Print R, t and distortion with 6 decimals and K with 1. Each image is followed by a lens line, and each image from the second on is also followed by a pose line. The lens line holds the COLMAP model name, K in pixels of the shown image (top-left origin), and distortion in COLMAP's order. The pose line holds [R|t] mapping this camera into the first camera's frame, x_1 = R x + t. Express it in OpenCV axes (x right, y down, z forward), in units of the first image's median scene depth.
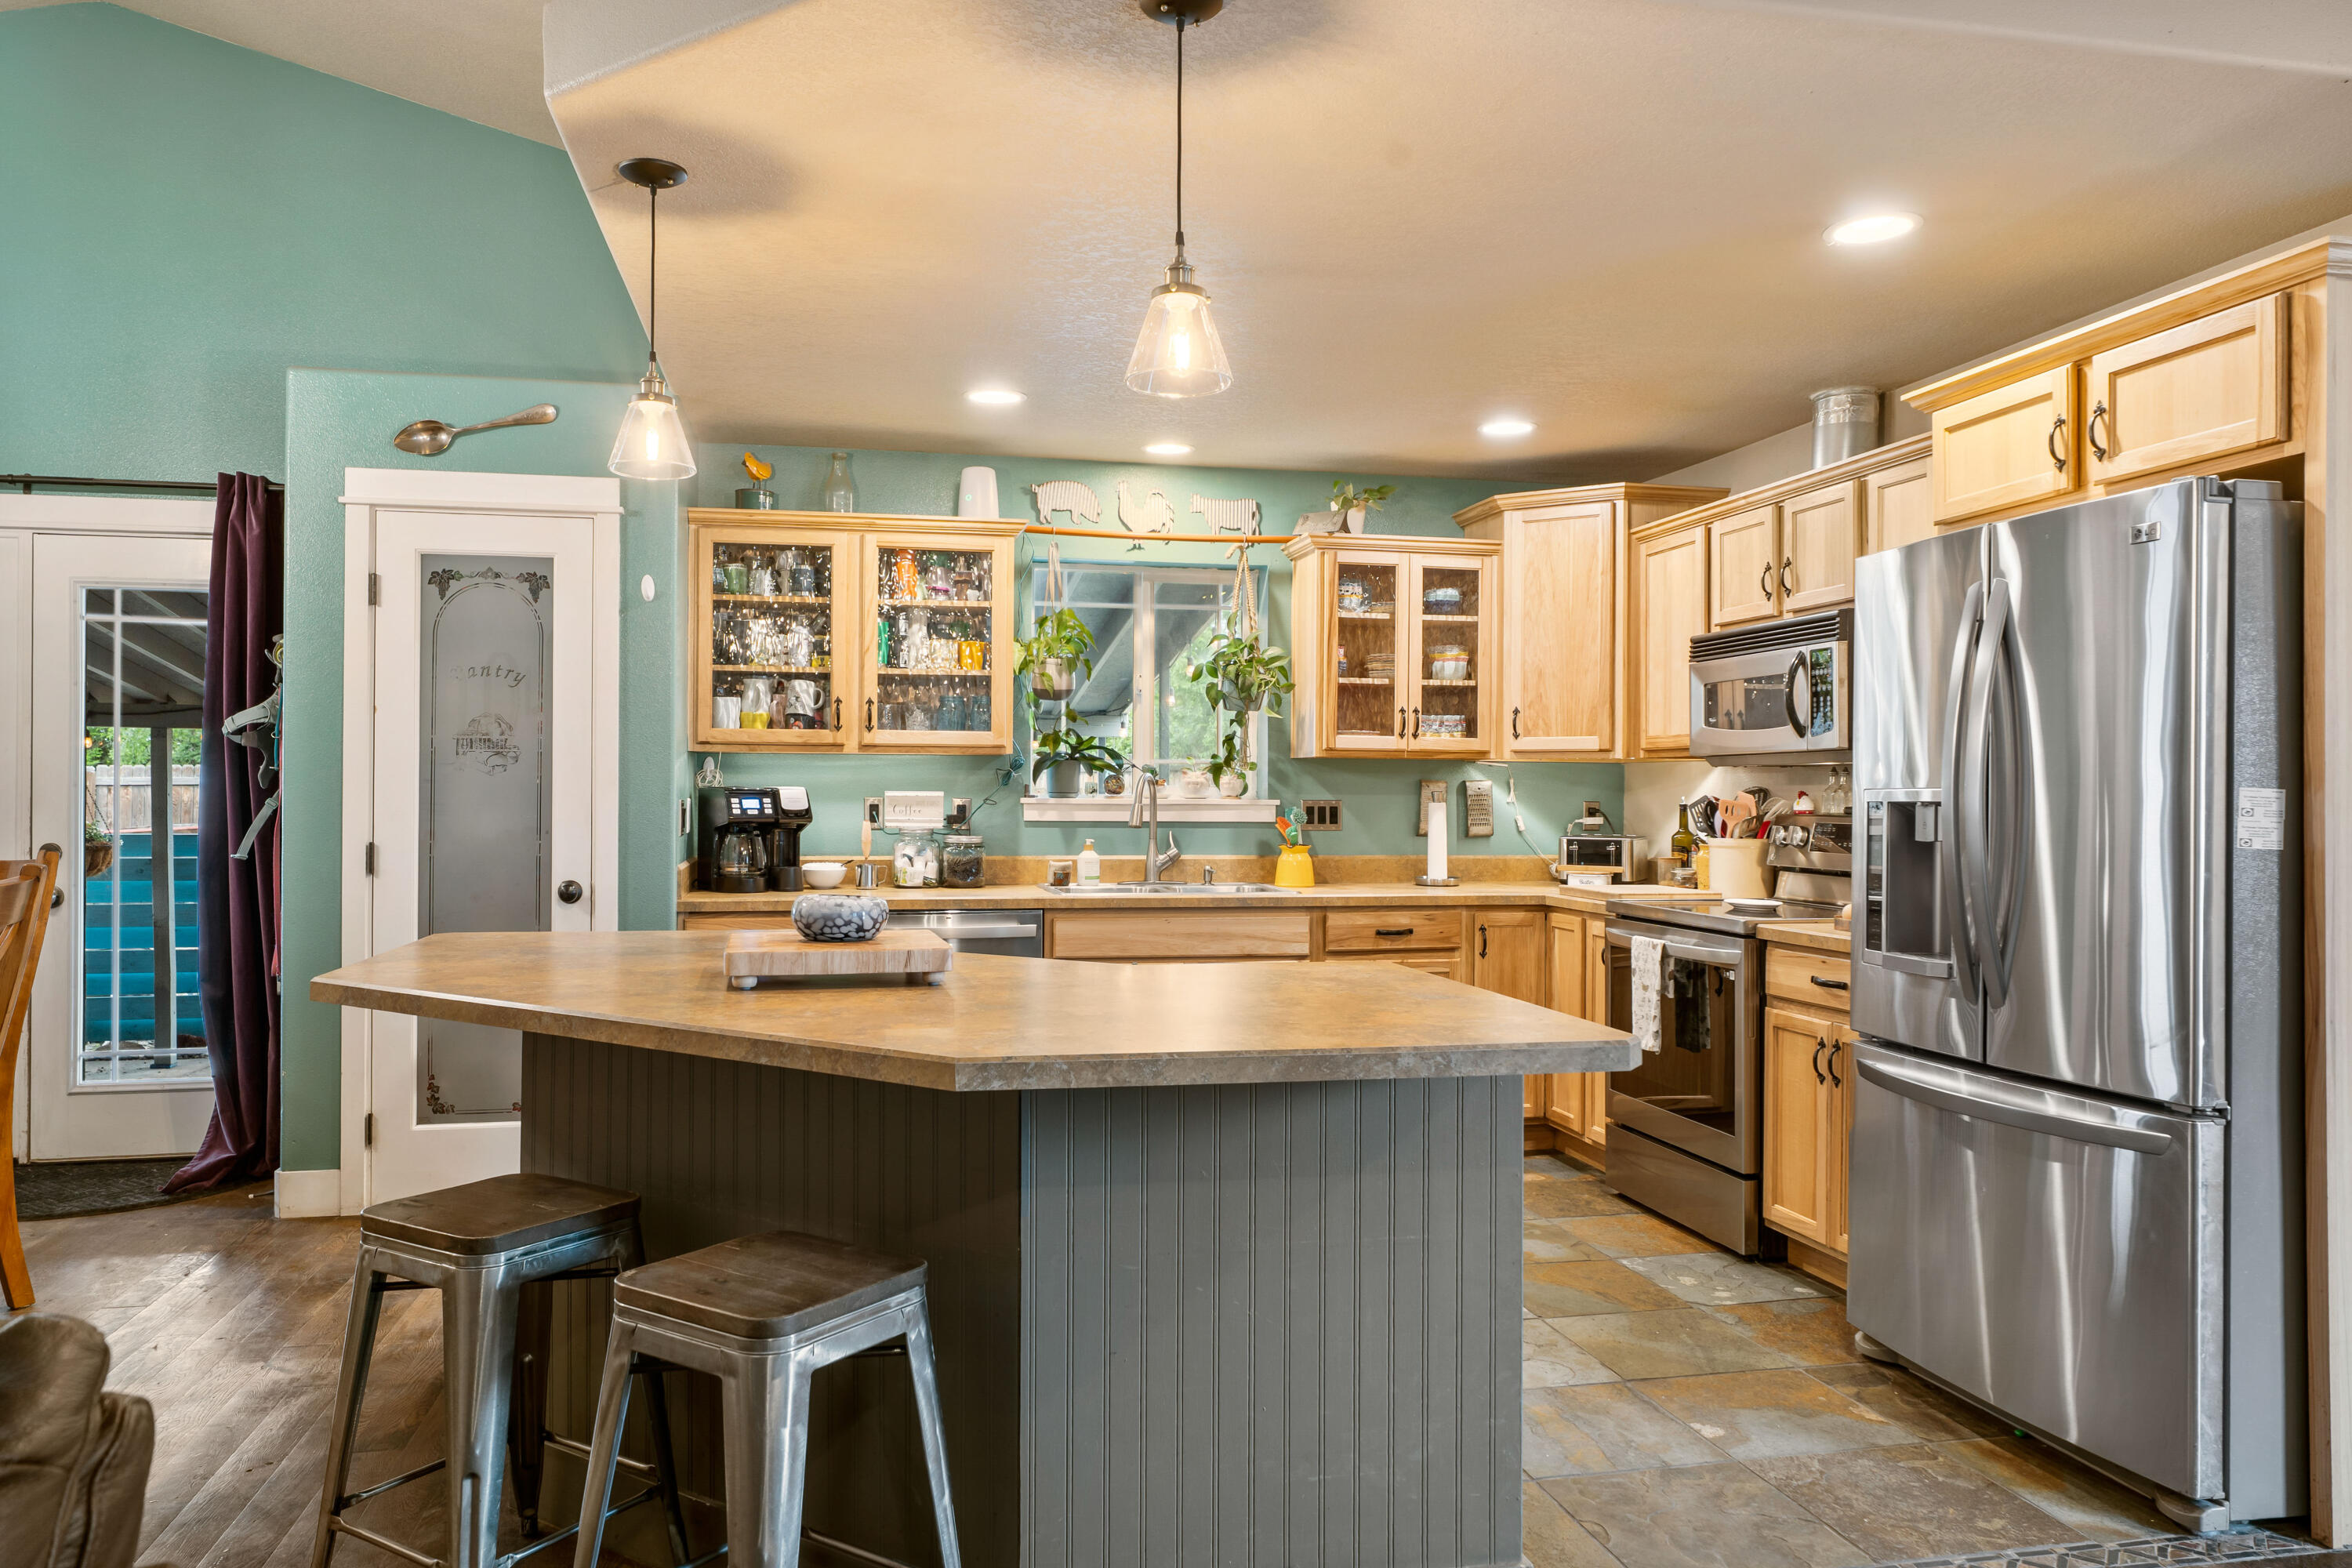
lens RADIAL K [[1535.7, 0, 1165.1], [0, 1535.7, 780.9], [0, 0, 1]] dist [-0.002789, 0.010031]
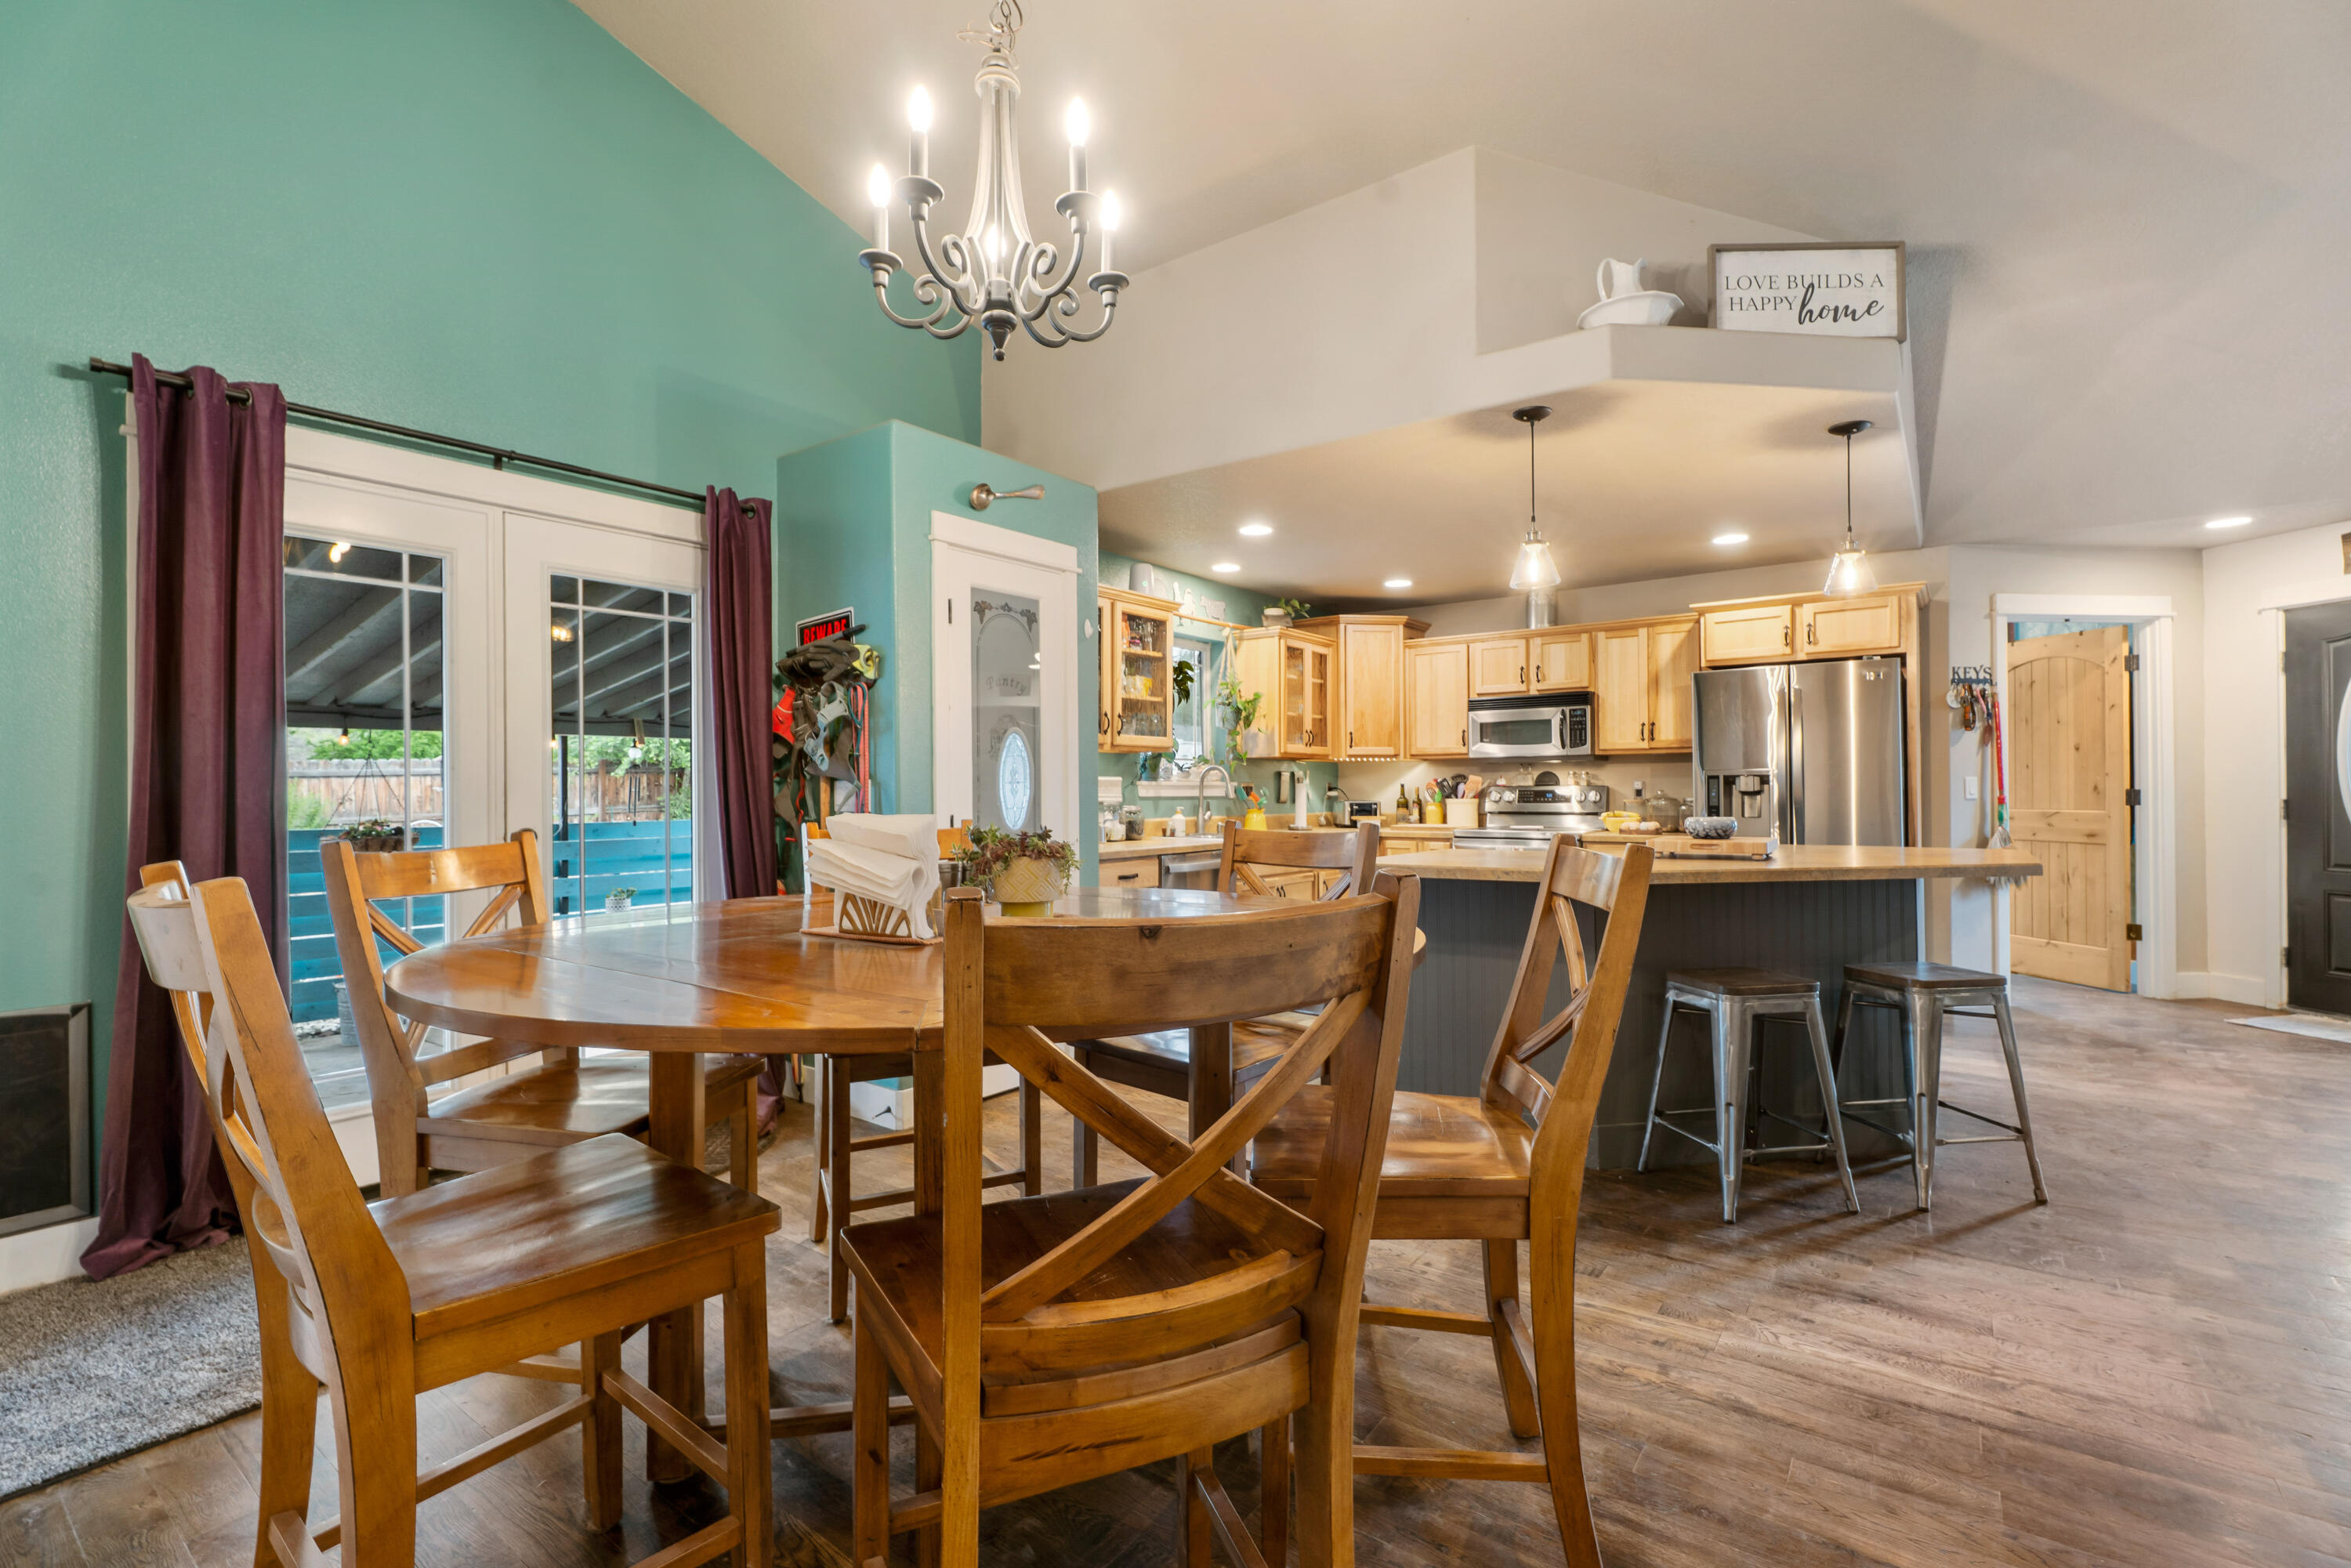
lens RADIAL K [[1073.9, 0, 1174.0], [0, 1073.9, 796.4], [0, 0, 1]] dist [-0.000284, 0.000092]
pose [[0.745282, -0.010639, 0.666664, -0.876787], [0.005170, 0.999935, 0.010178, 0.017153], [-0.666729, -0.004139, 0.745289, 0.201885]]
